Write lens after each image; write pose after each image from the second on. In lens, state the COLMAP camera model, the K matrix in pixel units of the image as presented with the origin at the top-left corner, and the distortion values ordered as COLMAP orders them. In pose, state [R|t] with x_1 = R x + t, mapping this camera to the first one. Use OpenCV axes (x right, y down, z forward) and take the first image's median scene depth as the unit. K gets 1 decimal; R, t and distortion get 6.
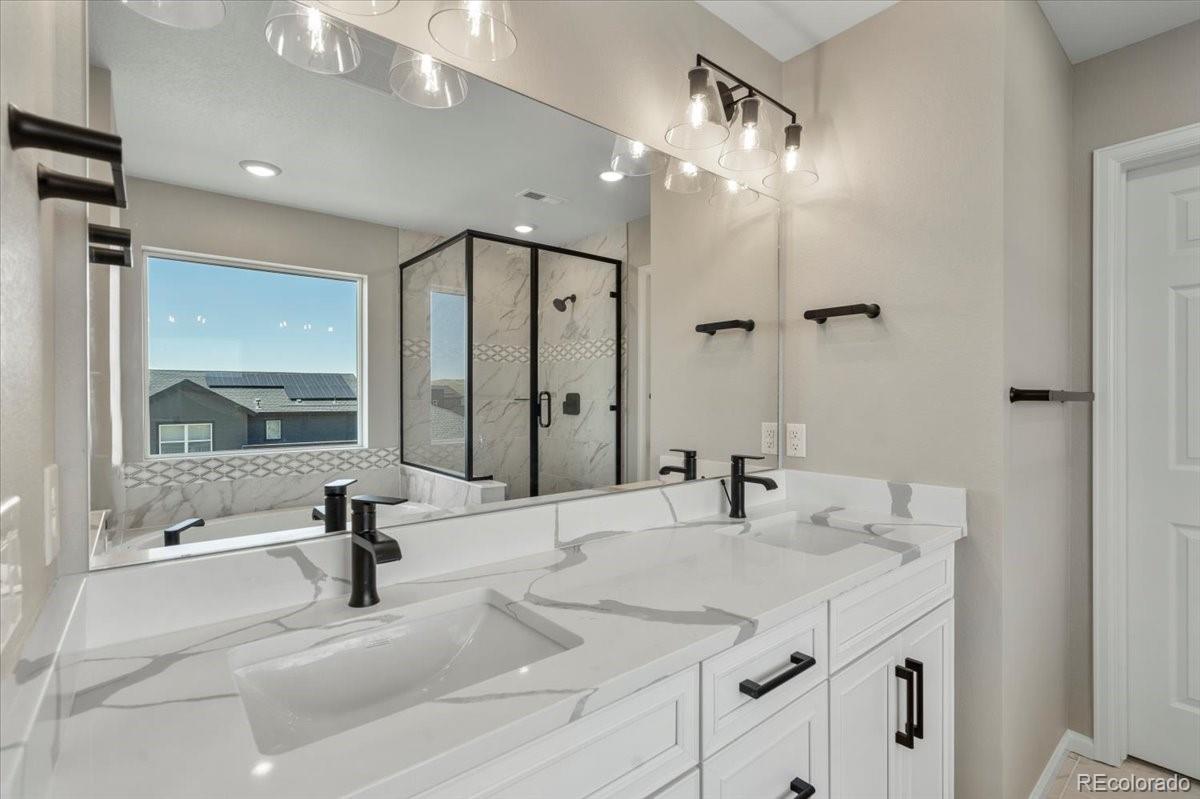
lens RADIAL K [[545.7, 0, 600.0], [0, 545.7, 399.5], [0, 0, 1]] dist [-0.002978, 0.000772]
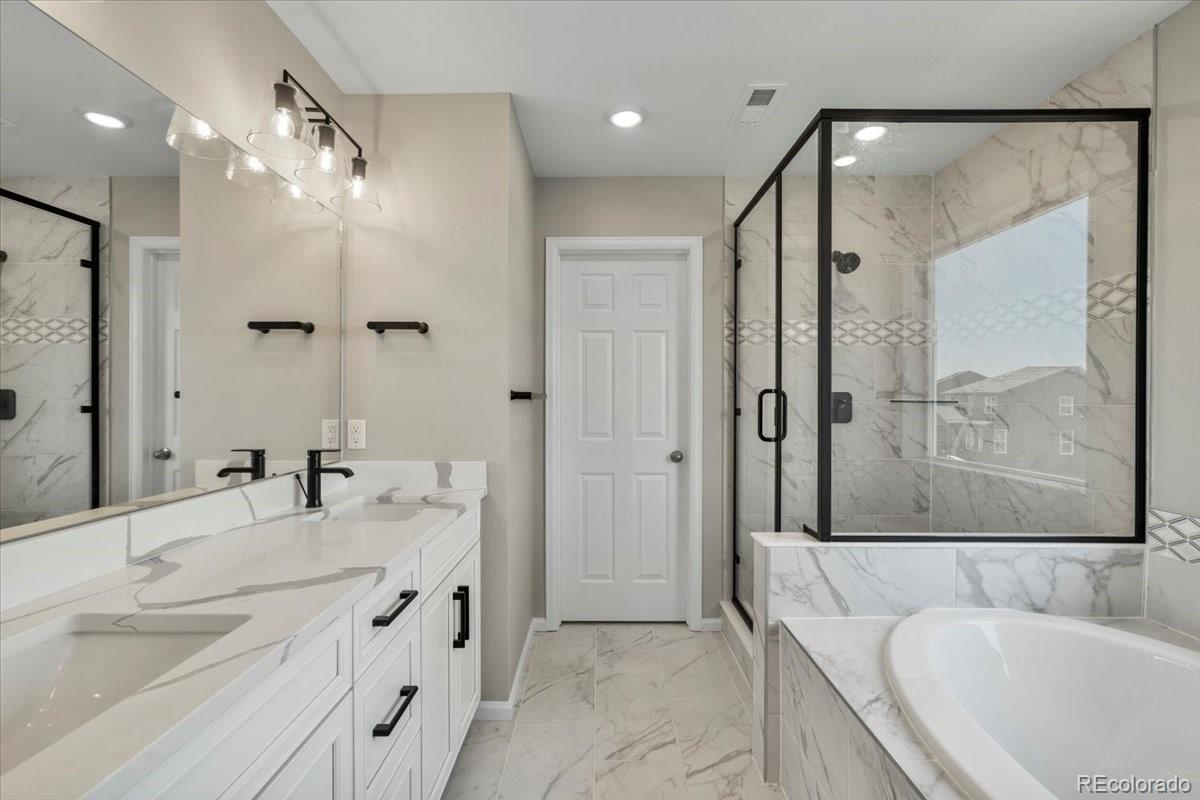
lens RADIAL K [[545.7, 0, 600.0], [0, 545.7, 400.0], [0, 0, 1]] dist [-0.002978, 0.000772]
pose [[0.640837, -0.001526, 0.767676, -0.206642], [-0.000154, 0.999998, 0.002116, 0.001187], [-0.767677, -0.001474, 0.640835, -0.122978]]
